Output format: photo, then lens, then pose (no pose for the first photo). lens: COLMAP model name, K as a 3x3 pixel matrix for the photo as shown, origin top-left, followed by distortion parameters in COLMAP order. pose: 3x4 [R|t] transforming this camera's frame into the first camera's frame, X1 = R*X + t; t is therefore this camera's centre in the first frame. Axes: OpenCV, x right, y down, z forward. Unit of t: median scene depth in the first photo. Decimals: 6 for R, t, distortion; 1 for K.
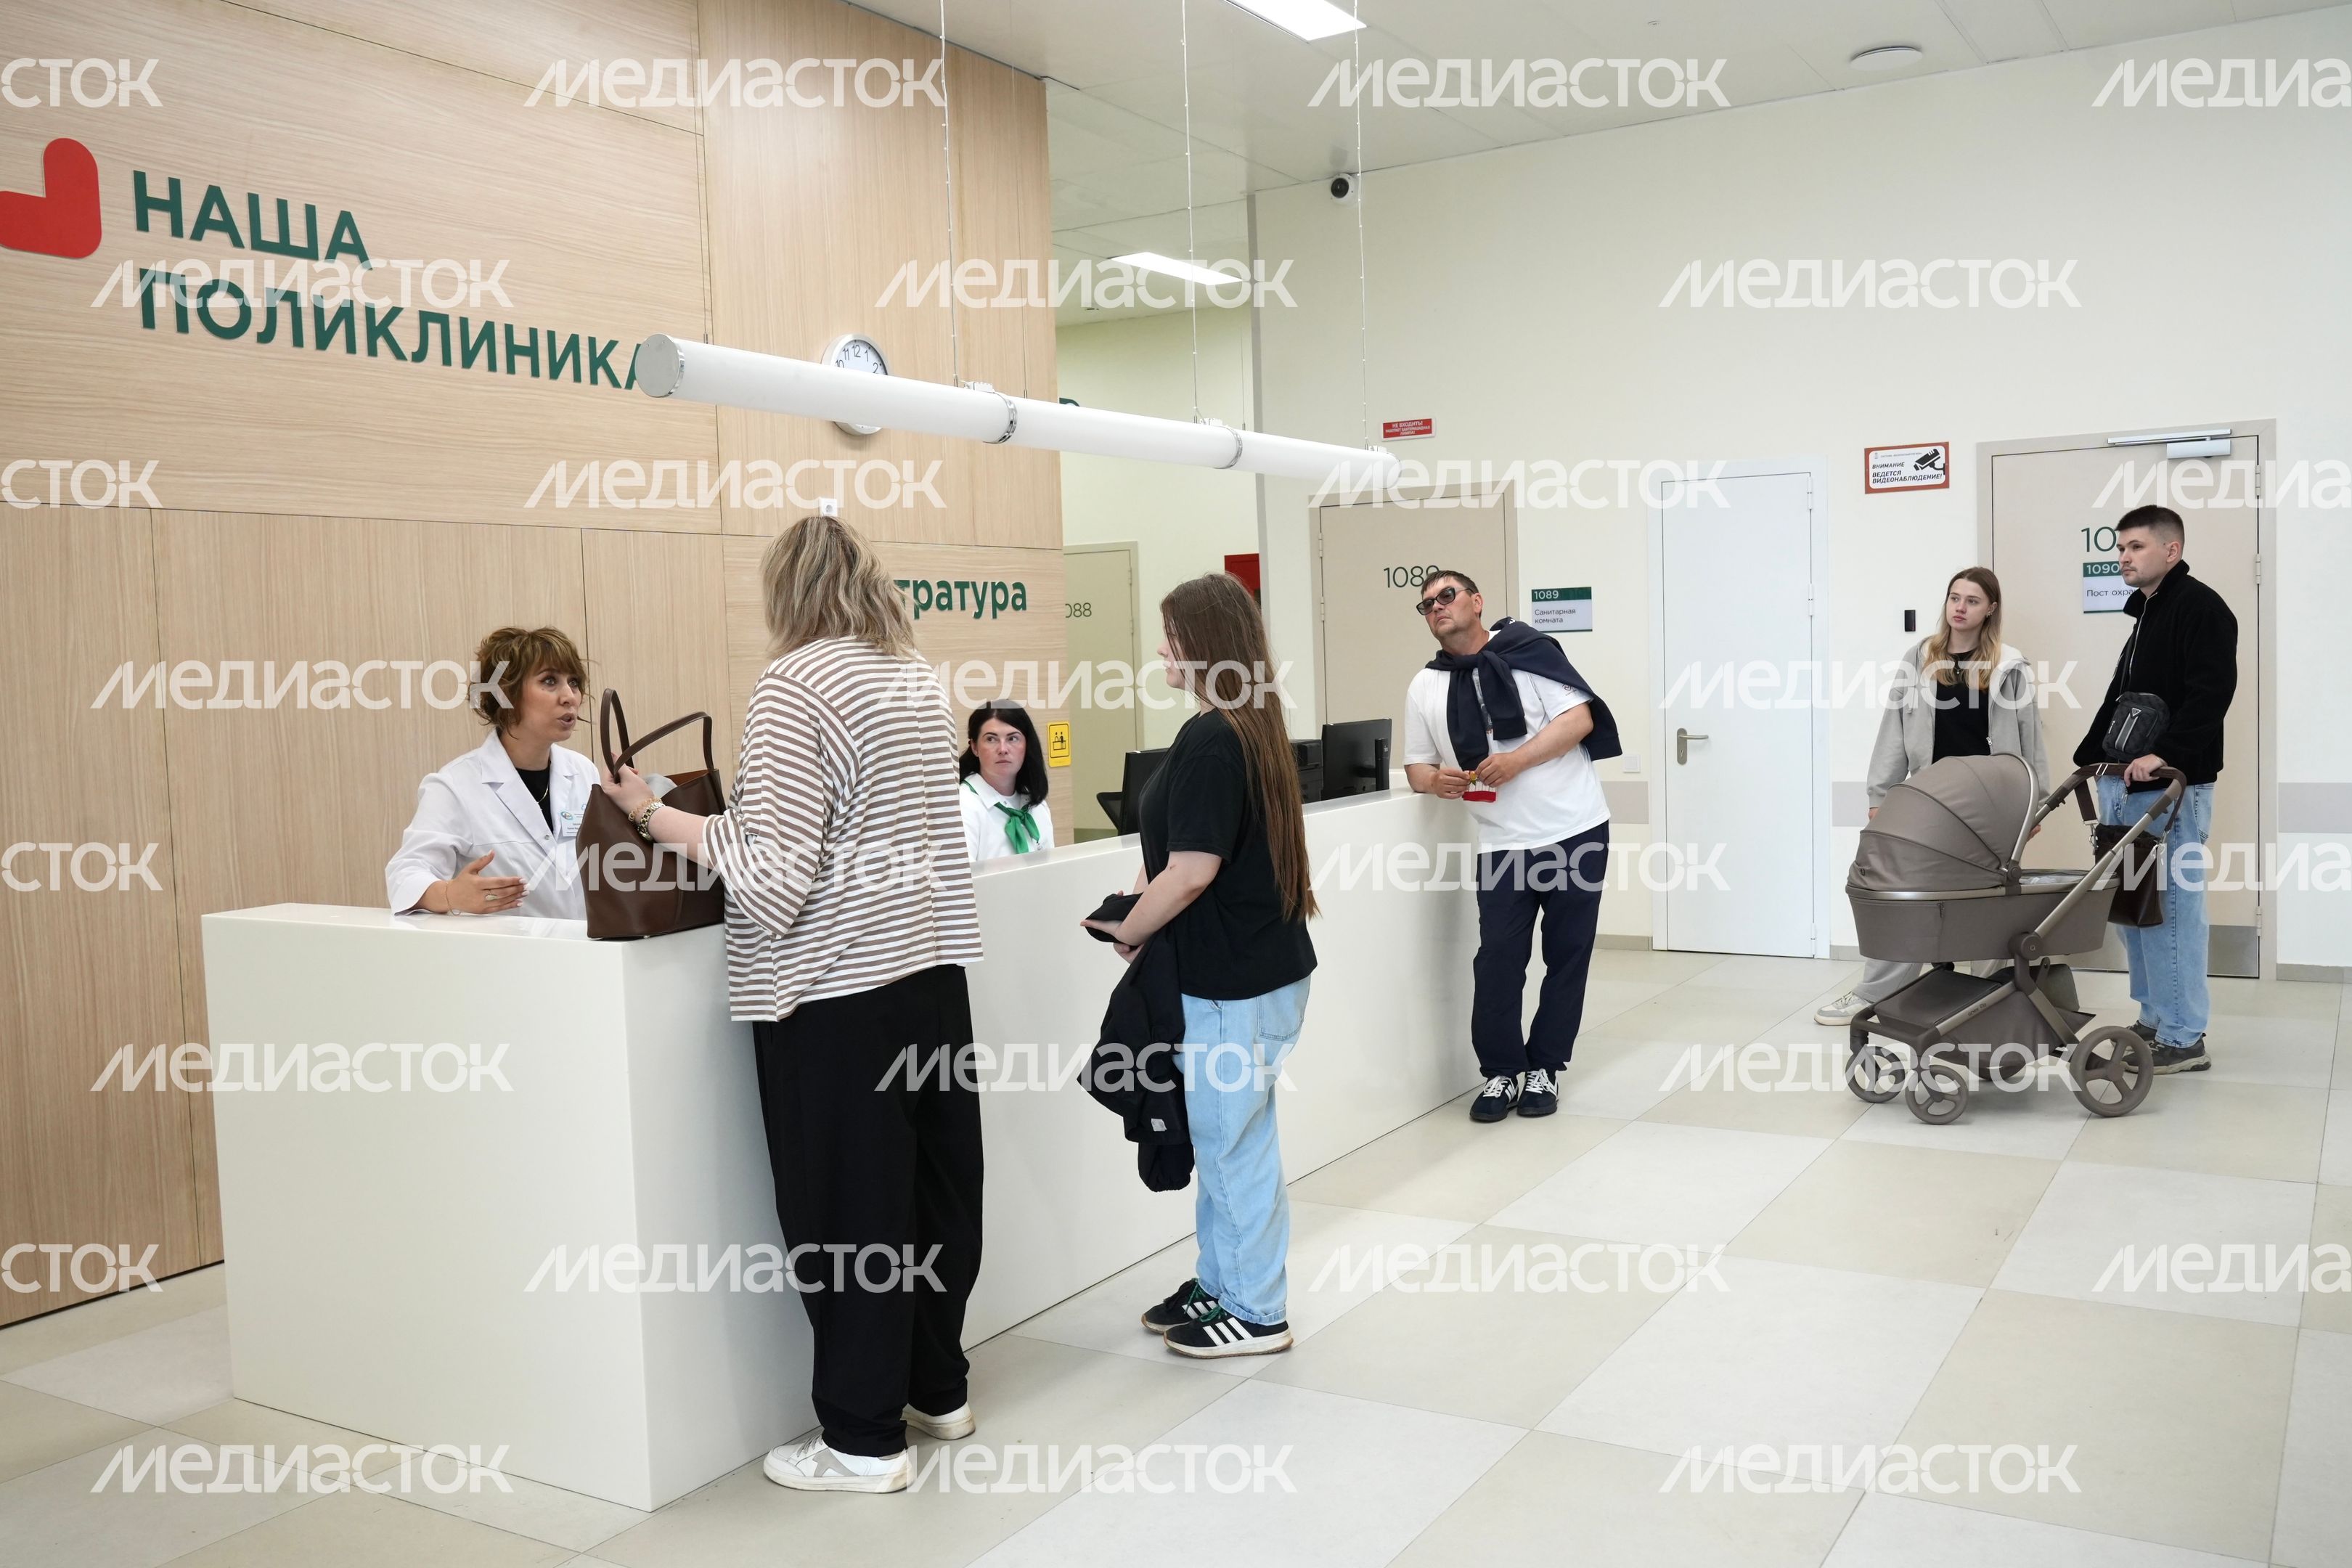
lens RADIAL K [[1934.2, 0, 1124.5], [0, 1934.2, 798.7], [0, 0, 1]] dist [-0.015823, -0.017673]
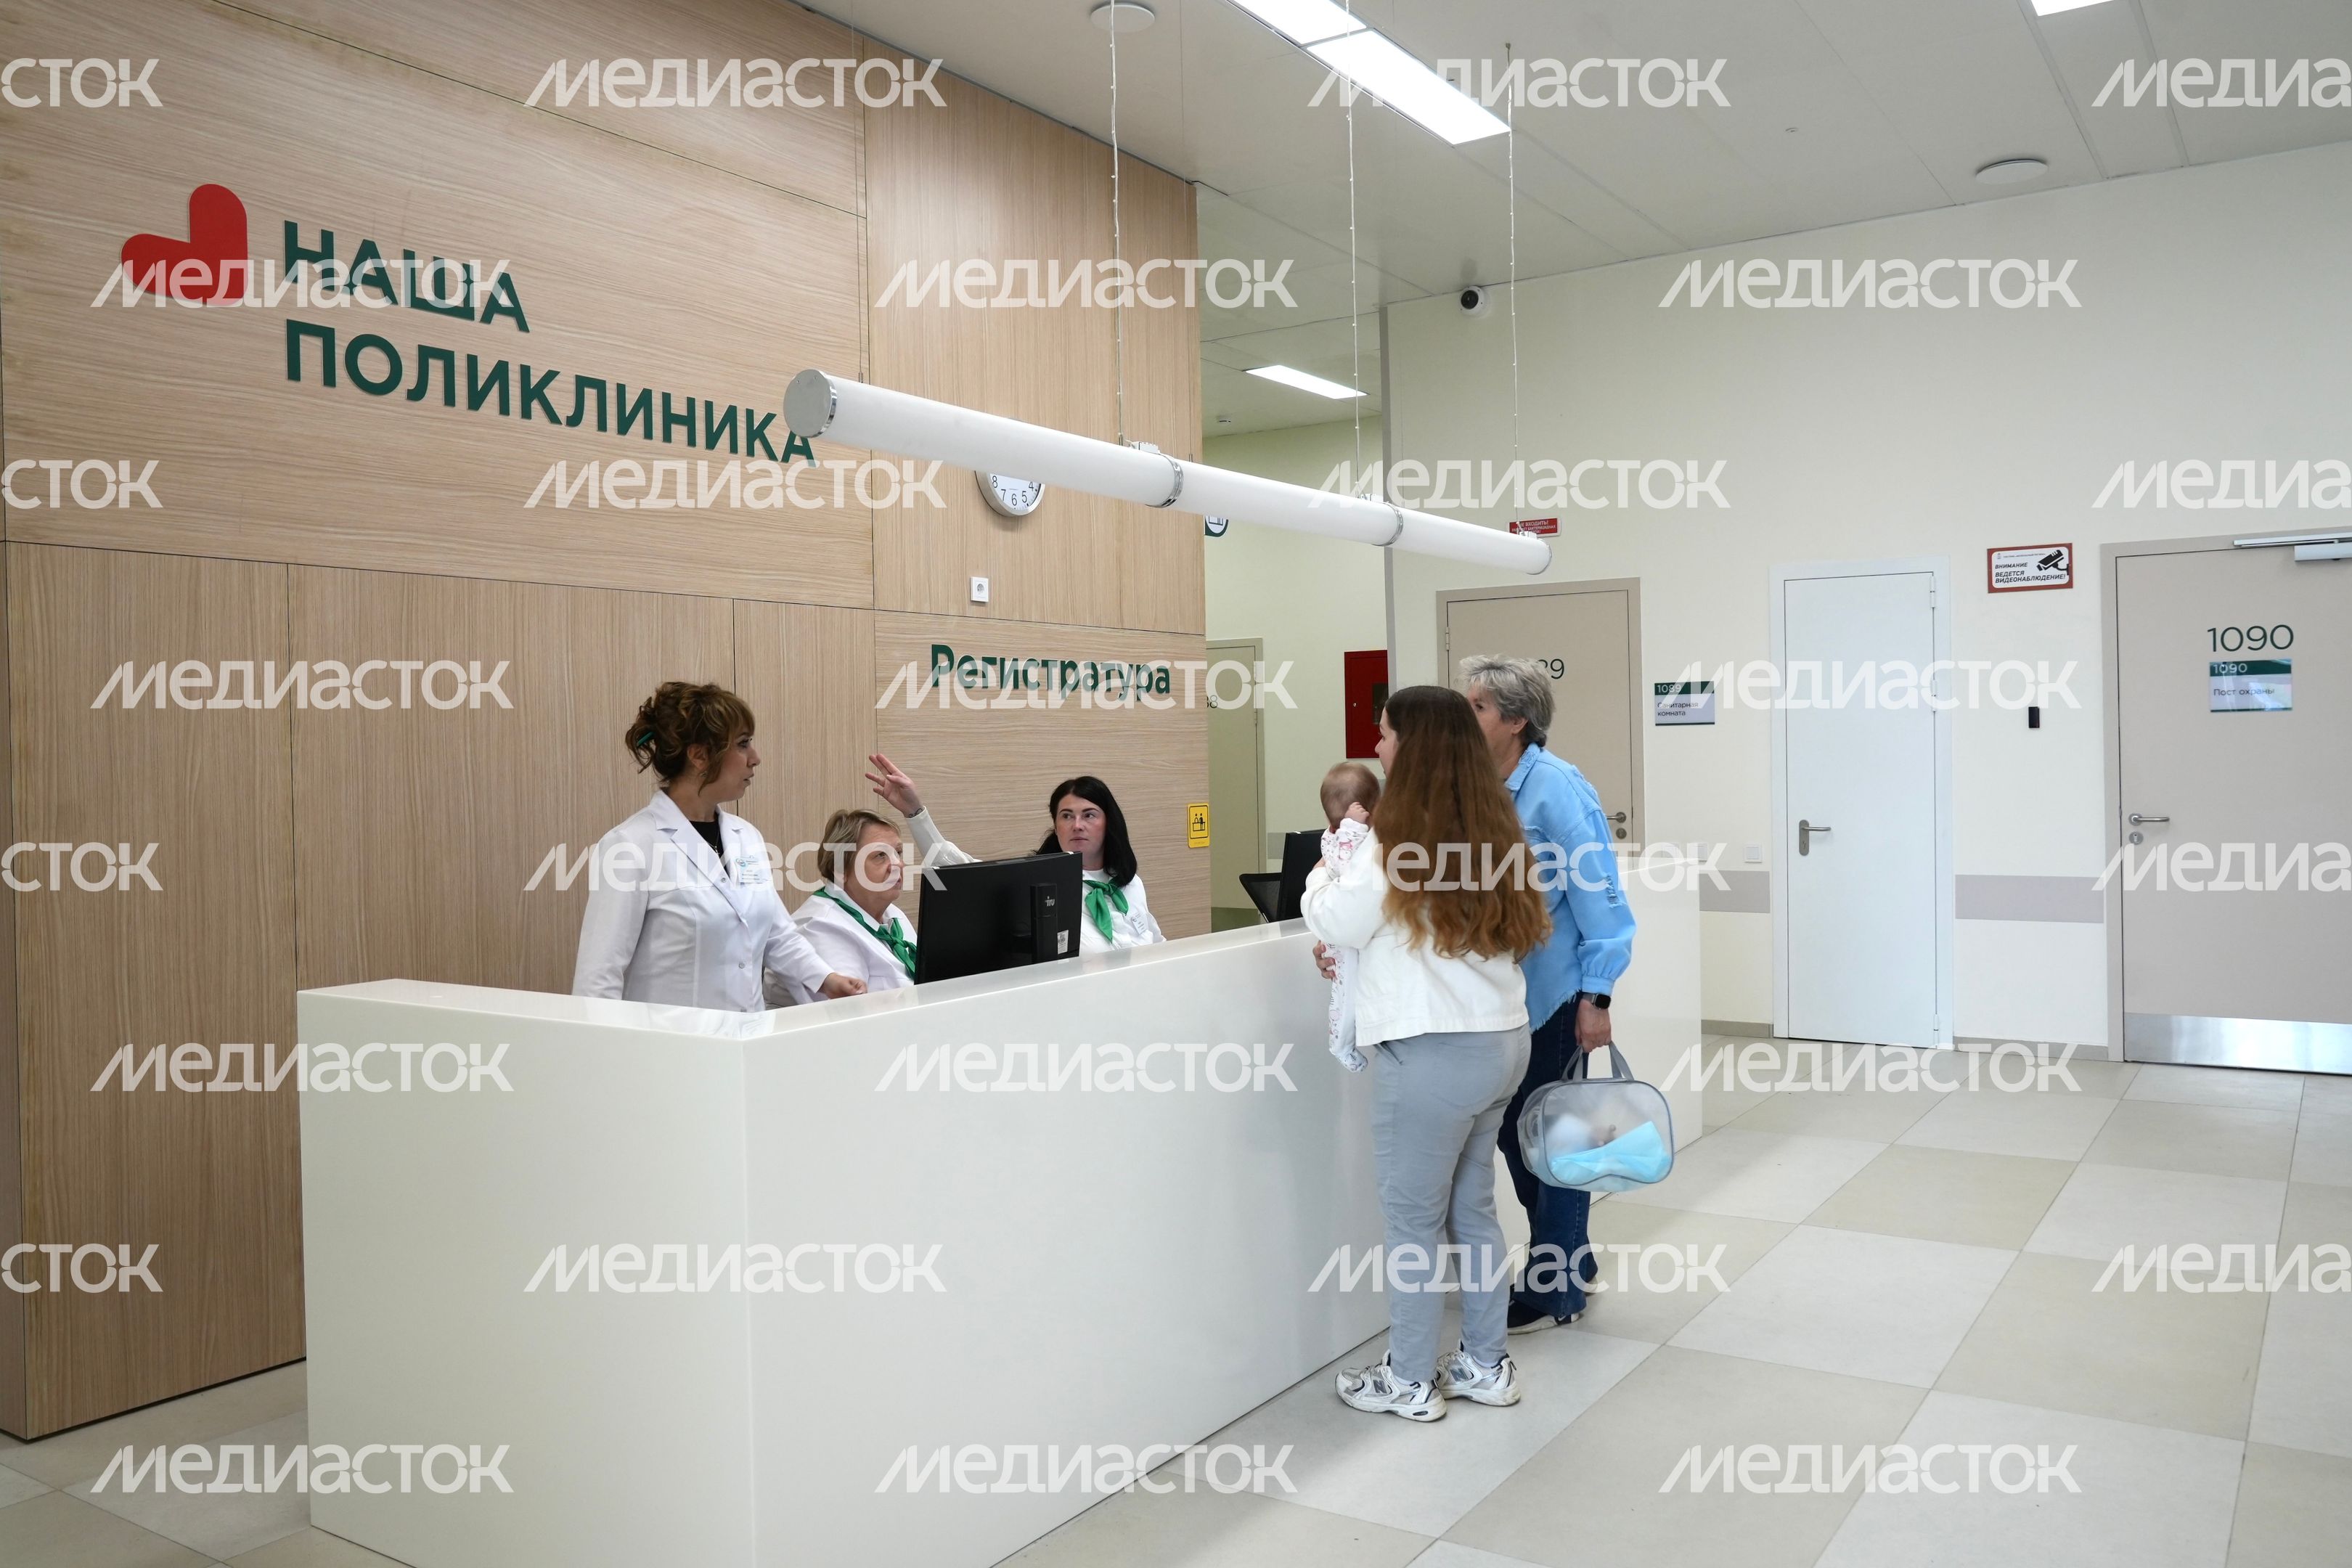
lens RADIAL K [[1734.5, 0, 1175.3], [0, 1734.5, 777.9], [0, 0, 1]] dist [-0.027912, 0.011316]
pose [[0.999373, 0.015242, -0.031946, -0.026982], [-0.017063, 0.998198, -0.057525, -0.000795], [0.031012, 0.058034, 0.997833, 0.138349]]
